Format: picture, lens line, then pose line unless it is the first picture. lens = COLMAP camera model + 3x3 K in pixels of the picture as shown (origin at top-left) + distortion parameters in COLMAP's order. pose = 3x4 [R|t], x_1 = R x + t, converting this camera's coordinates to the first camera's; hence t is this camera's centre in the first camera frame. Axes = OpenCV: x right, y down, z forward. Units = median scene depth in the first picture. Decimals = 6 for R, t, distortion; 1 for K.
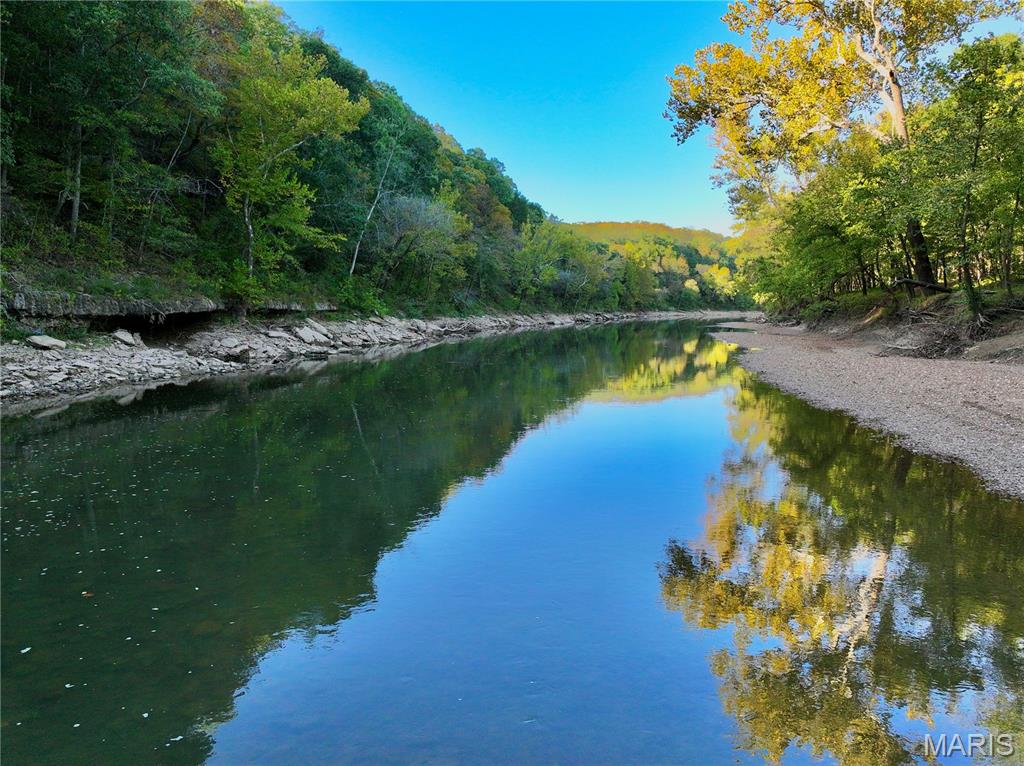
lens RADIAL K [[841.3, 0, 513.0], [0, 841.3, 385.8], [0, 0, 1]] dist [0.011001, 0.008768]
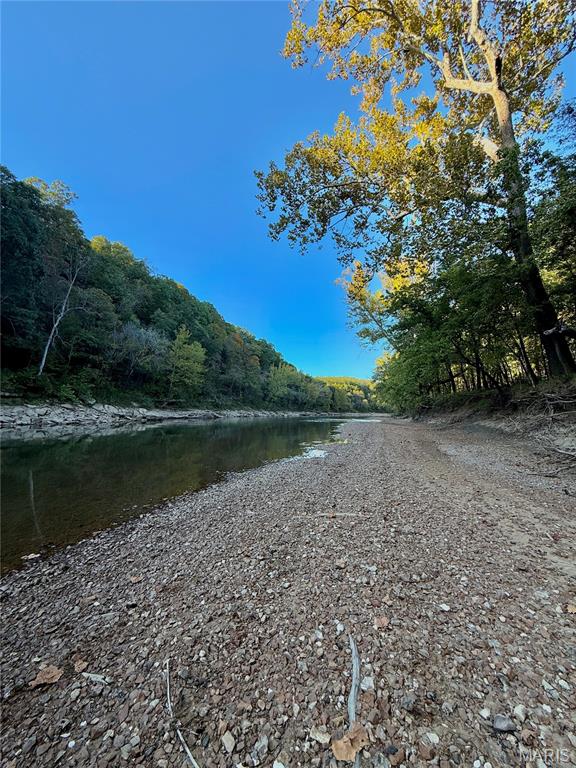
lens RADIAL K [[311.3, 0, 288.5], [0, 311.3, 381.8], [0, 0, 1]] dist [-0.001146, -0.000065]
pose [[0.998325, 0.012608, -0.056466, 0.180124], [-0.022932, 0.982260, -0.186117, -0.030652], [0.053117, 0.187100, 0.980904, 0.489519]]
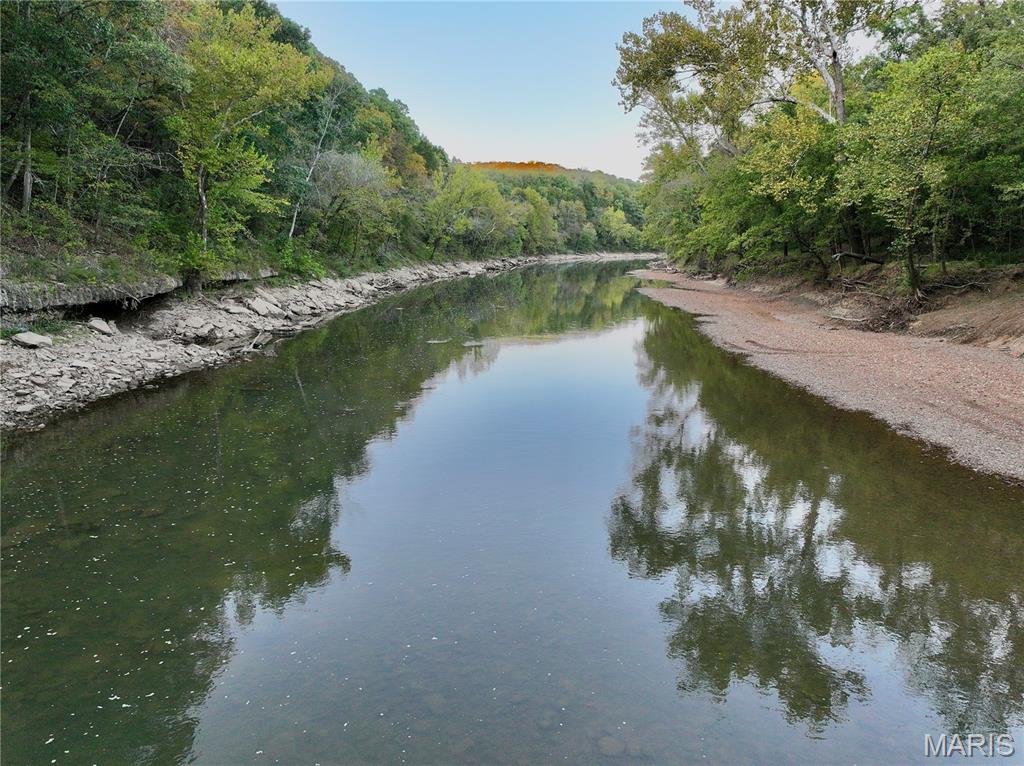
lens RADIAL K [[841.3, 0, 514.5], [0, 841.3, 382.2], [0, 0, 1]] dist [0.011001, 0.008768]
pose [[0.990912, -0.022486, 0.132616, -0.058823], [0.013218, 0.997434, 0.070361, -0.026376], [-0.133857, -0.067969, 0.988667, -0.007134]]
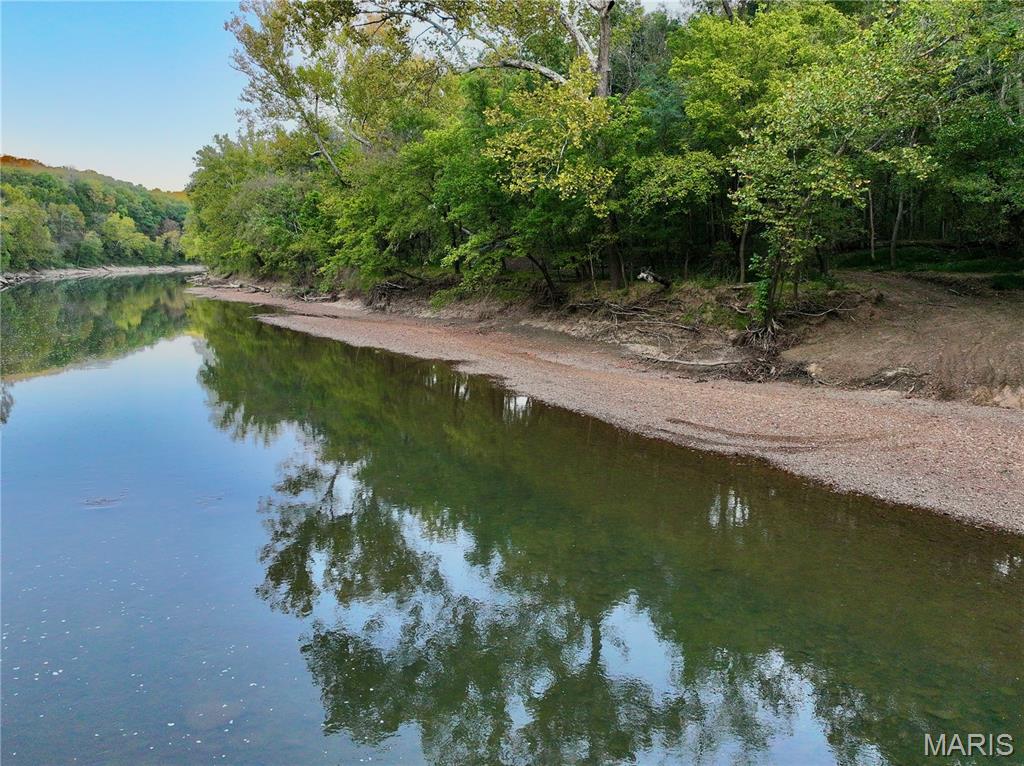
lens RADIAL K [[841.3, 0, 508.2], [0, 841.3, 386.8], [0, 0, 1]] dist [0.011001, 0.008768]
pose [[0.764073, -0.103418, 0.636786, -0.095992], [0.063951, 0.994348, 0.084754, -0.057175], [-0.641952, -0.024036, 0.766368, 0.287576]]
